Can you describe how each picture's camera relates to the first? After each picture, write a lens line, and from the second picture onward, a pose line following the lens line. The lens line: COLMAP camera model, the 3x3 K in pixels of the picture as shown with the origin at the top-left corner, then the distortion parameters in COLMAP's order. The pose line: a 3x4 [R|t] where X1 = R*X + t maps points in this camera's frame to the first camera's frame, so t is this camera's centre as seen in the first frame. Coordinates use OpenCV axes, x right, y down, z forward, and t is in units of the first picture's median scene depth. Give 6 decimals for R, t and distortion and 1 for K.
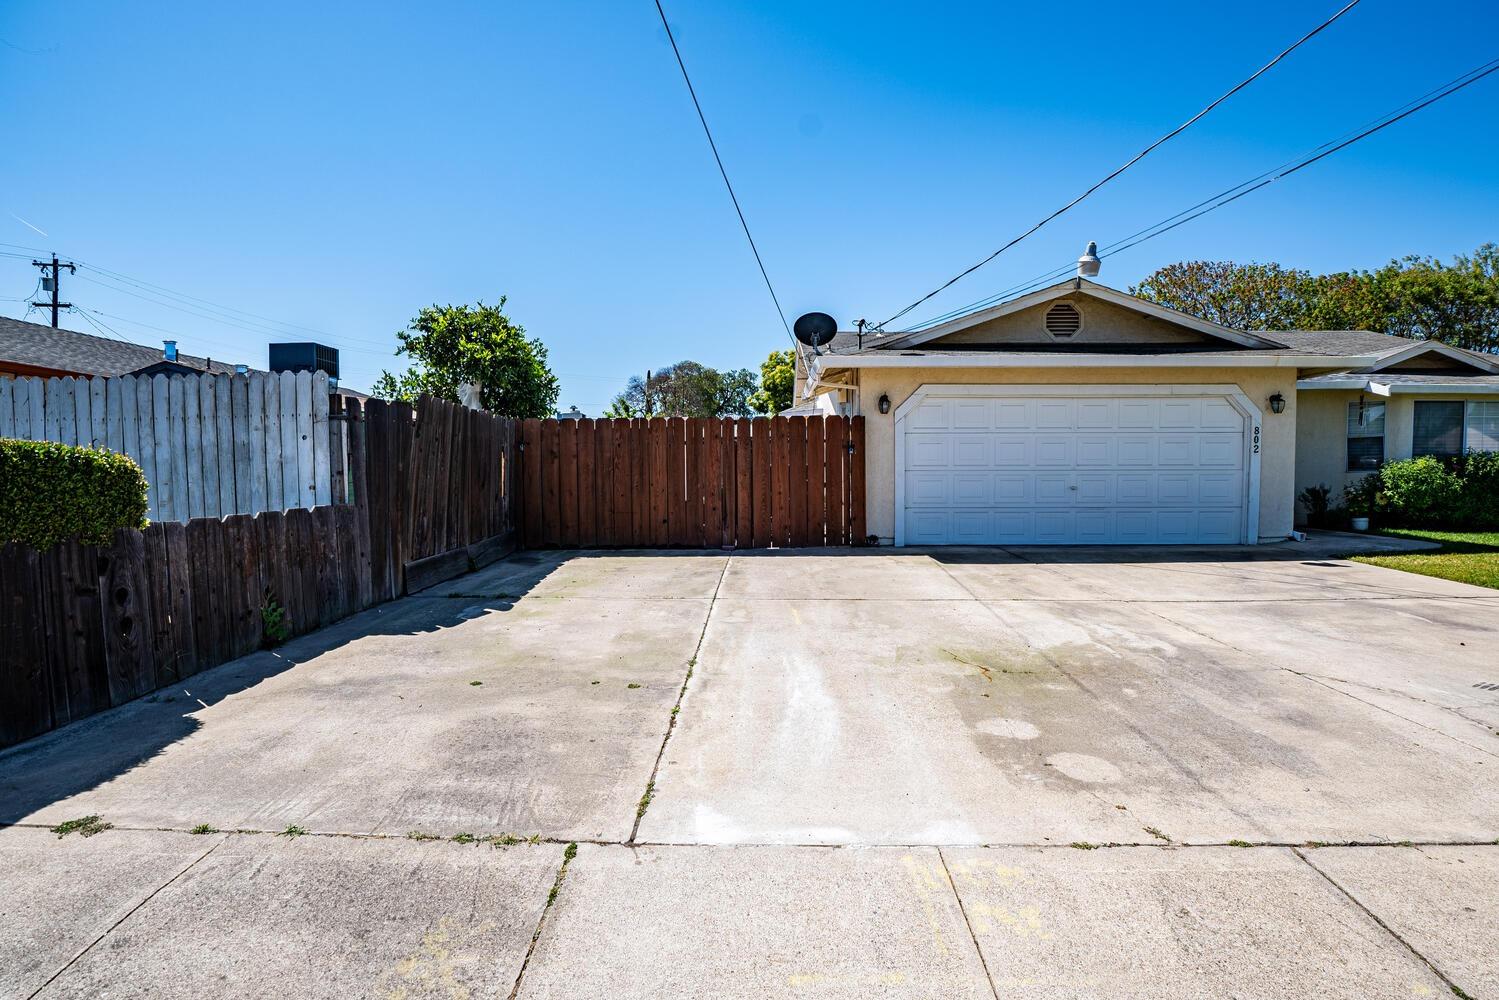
lens RADIAL K [[735.3, 0, 731.8], [0, 735.3, 501.6], [0, 0, 1]] dist [-0.040767, 0.008686]
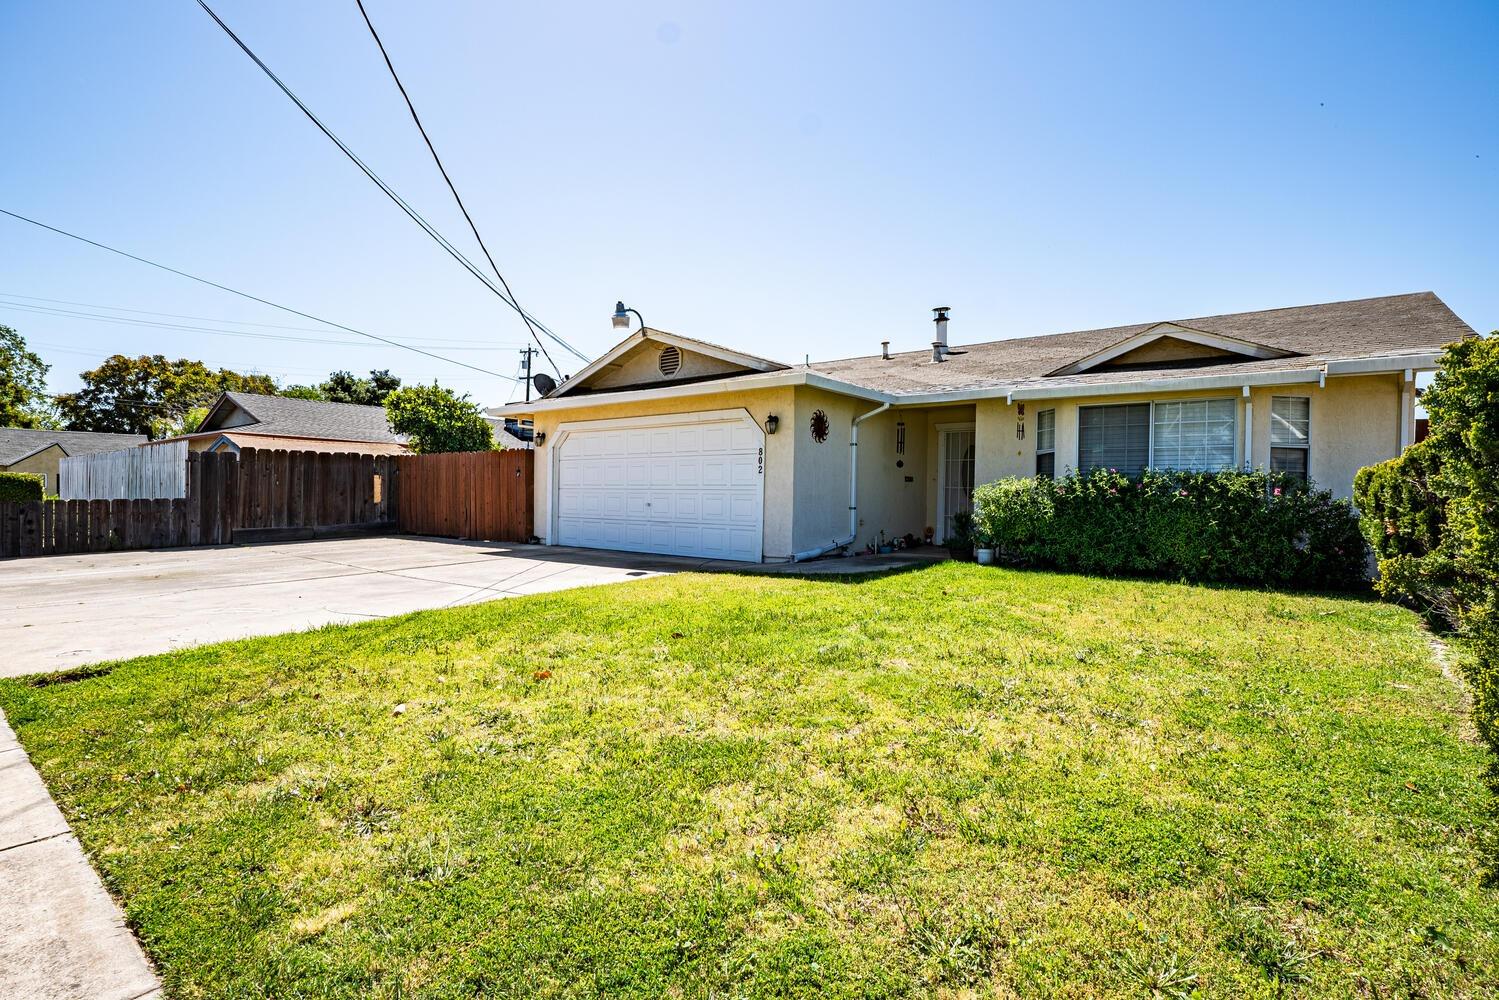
lens RADIAL K [[735.3, 0, 743.1], [0, 735.3, 505.4], [0, 0, 1]] dist [-0.040767, 0.008686]
pose [[0.799921, 0.022869, -0.599669, 1.311558], [-0.038973, 0.999144, -0.013884, -0.006627], [0.598838, 0.034477, 0.800128, 0.147064]]
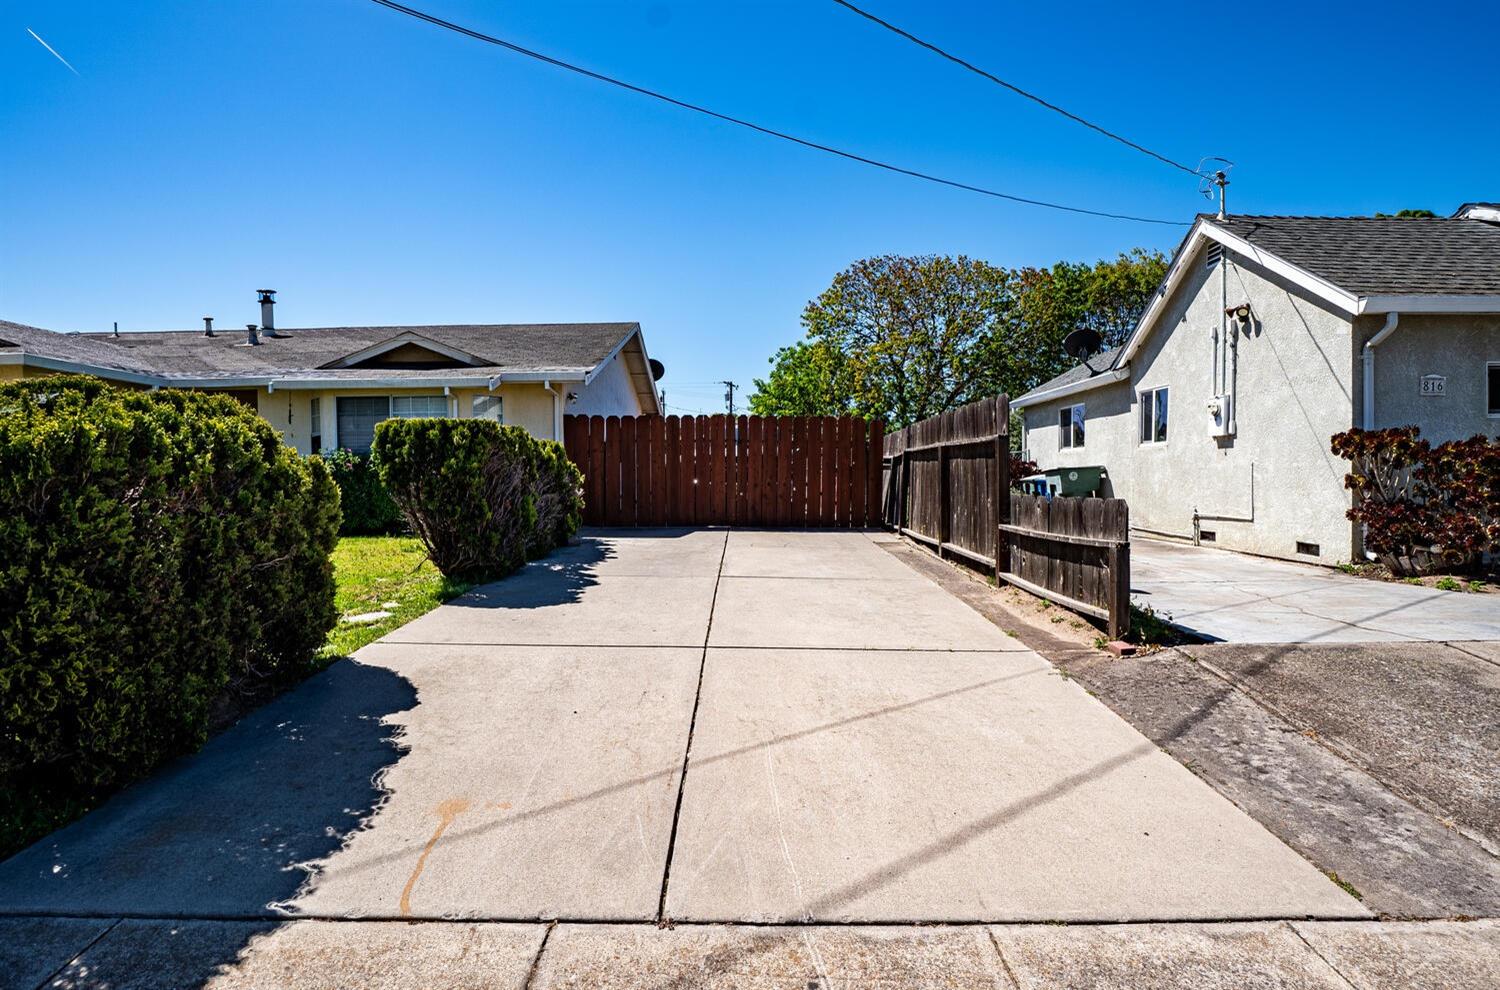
lens RADIAL K [[756.4, 0, 747.6], [0, 756.4, 503.3], [0, 0, 1]] dist [-0.036971, 0.005513]
pose [[0.998844, -0.010690, 0.046863, 1.661648], [0.010743, 0.999942, -0.000881, 0.006536], [-0.046851, 0.001383, 0.998901, -0.015610]]
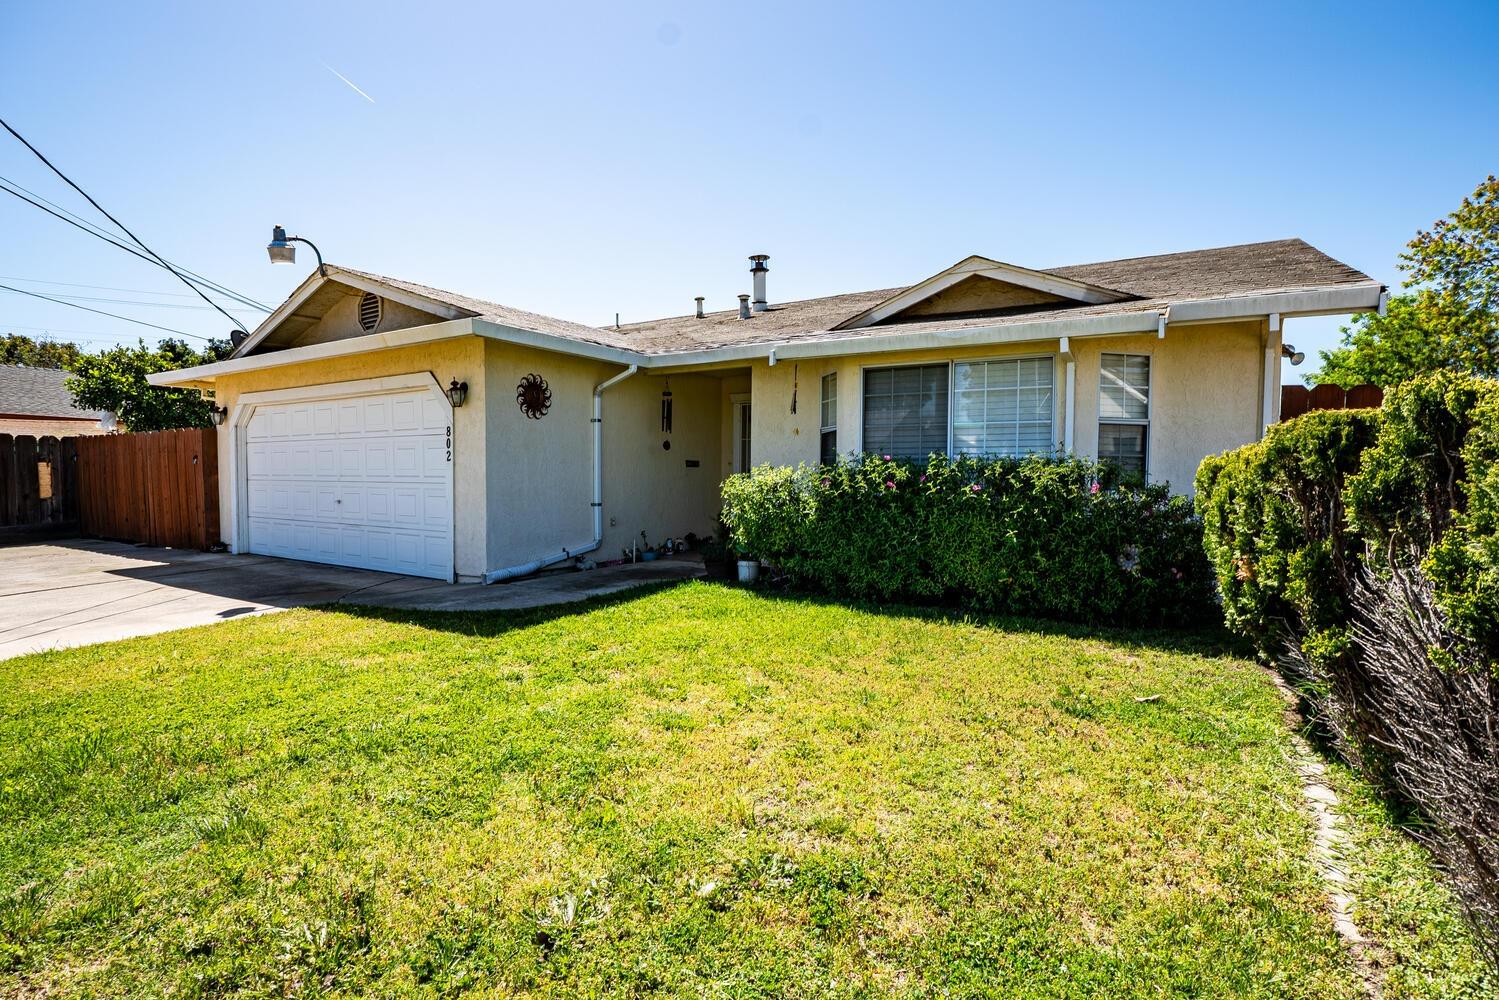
lens RADIAL K [[735.3, 0, 742.7], [0, 735.3, 506.2], [0, 0, 1]] dist [-0.040767, 0.008686]
pose [[0.866065, 0.031059, -0.498967, 1.345825], [-0.025866, 0.999515, 0.017322, -0.041328], [0.499263, -0.002096, 0.866448, 0.486030]]
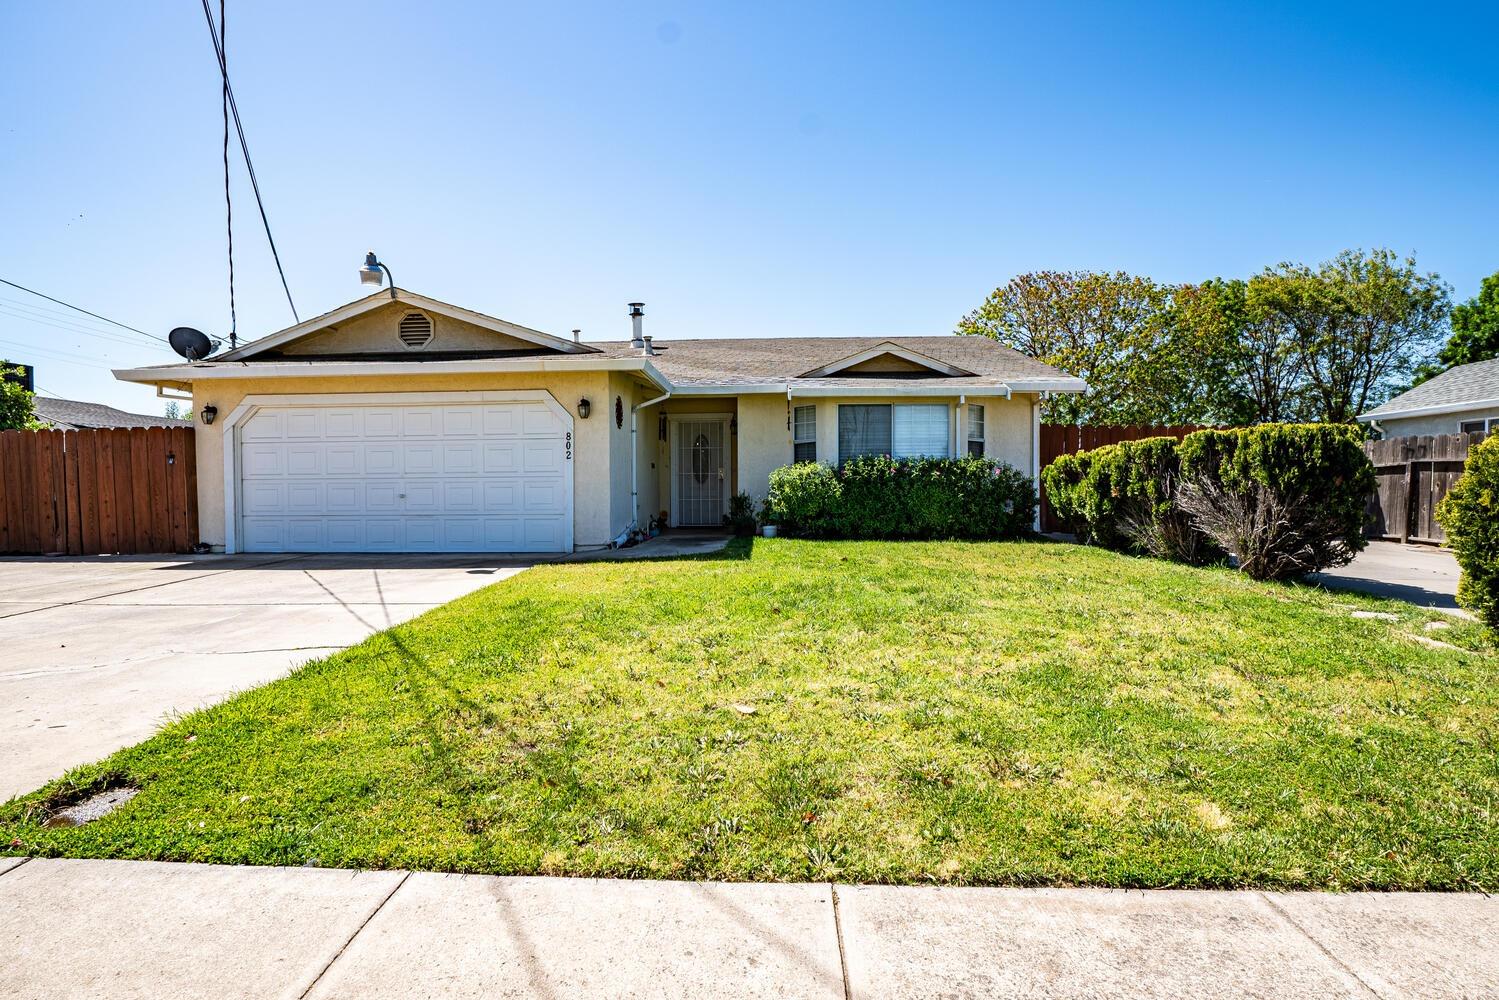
lens RADIAL K [[735.3, 0, 739.0], [0, 735.3, 504.9], [0, 0, 1]] dist [-0.040767, 0.008686]
pose [[0.999934, -0.003176, -0.011004, 0.952006], [0.003008, 0.999879, -0.015239, 0.010579], [0.011051, 0.015205, 0.999823, 0.004298]]
